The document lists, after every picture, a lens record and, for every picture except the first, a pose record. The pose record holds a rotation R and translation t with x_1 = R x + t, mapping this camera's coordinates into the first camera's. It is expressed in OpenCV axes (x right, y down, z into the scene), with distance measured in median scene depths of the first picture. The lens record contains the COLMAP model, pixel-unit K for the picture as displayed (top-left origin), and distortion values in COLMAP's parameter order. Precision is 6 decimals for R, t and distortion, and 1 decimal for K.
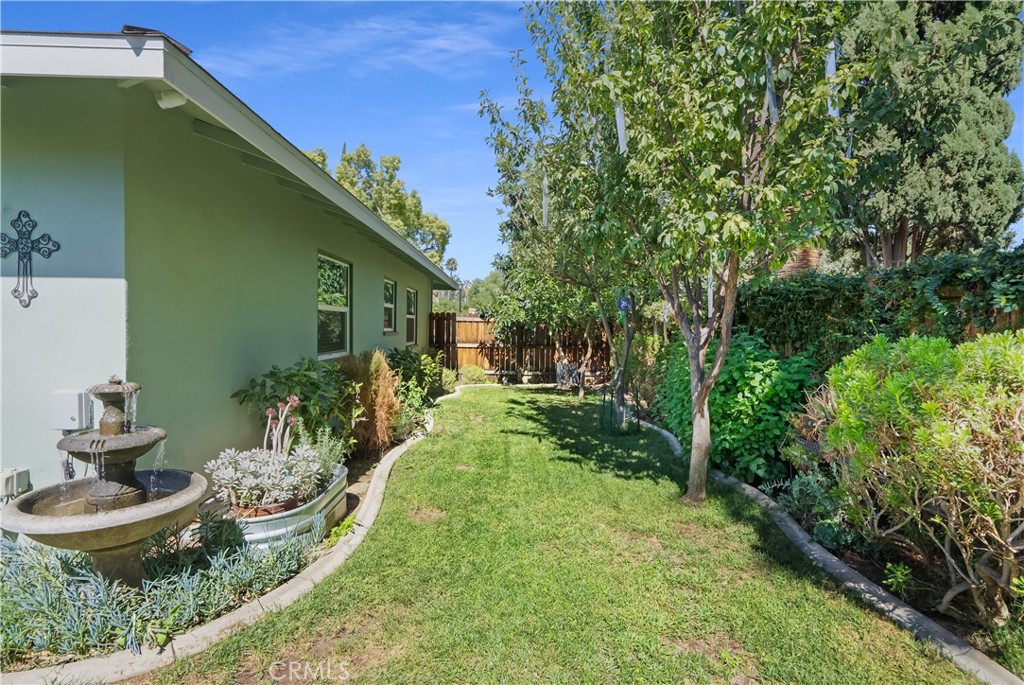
lens RADIAL K [[506.8, 0, 512.4], [0, 506.8, 343.4], [0, 0, 1]] dist [-0.001074, 0.002909]
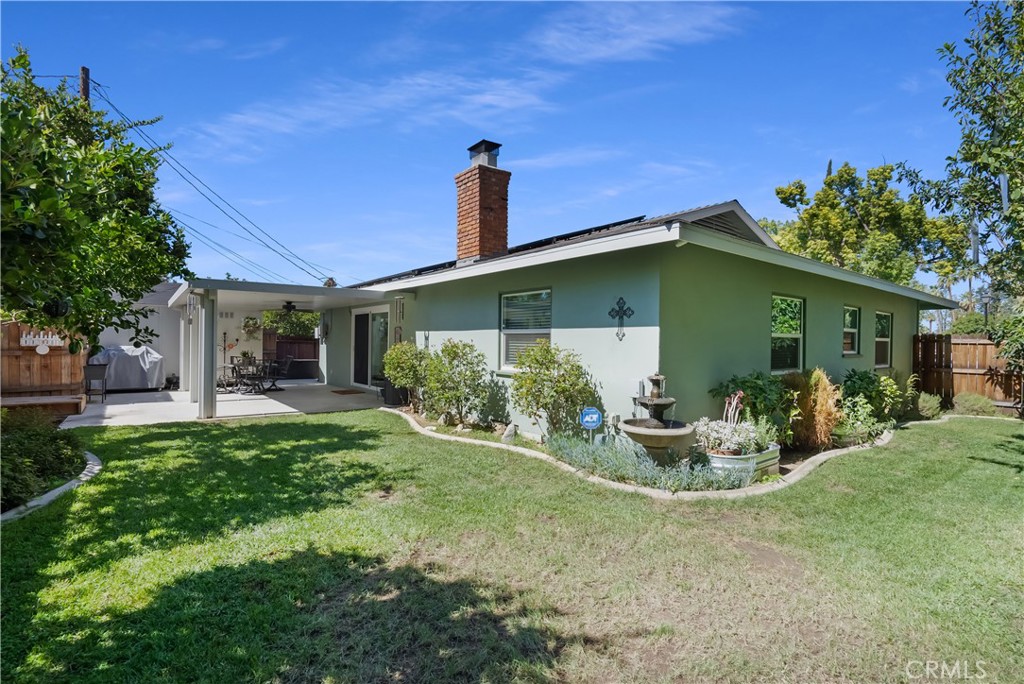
lens RADIAL K [[480.6, 0, 516.3], [0, 480.6, 344.2], [0, 0, 1]] dist [0.000621, 0.000907]
pose [[0.618332, -0.002604, -0.785913, 0.217235], [-0.029407, 0.999218, -0.026447, 0.006720], [0.785367, 0.039464, 0.617772, -0.347637]]
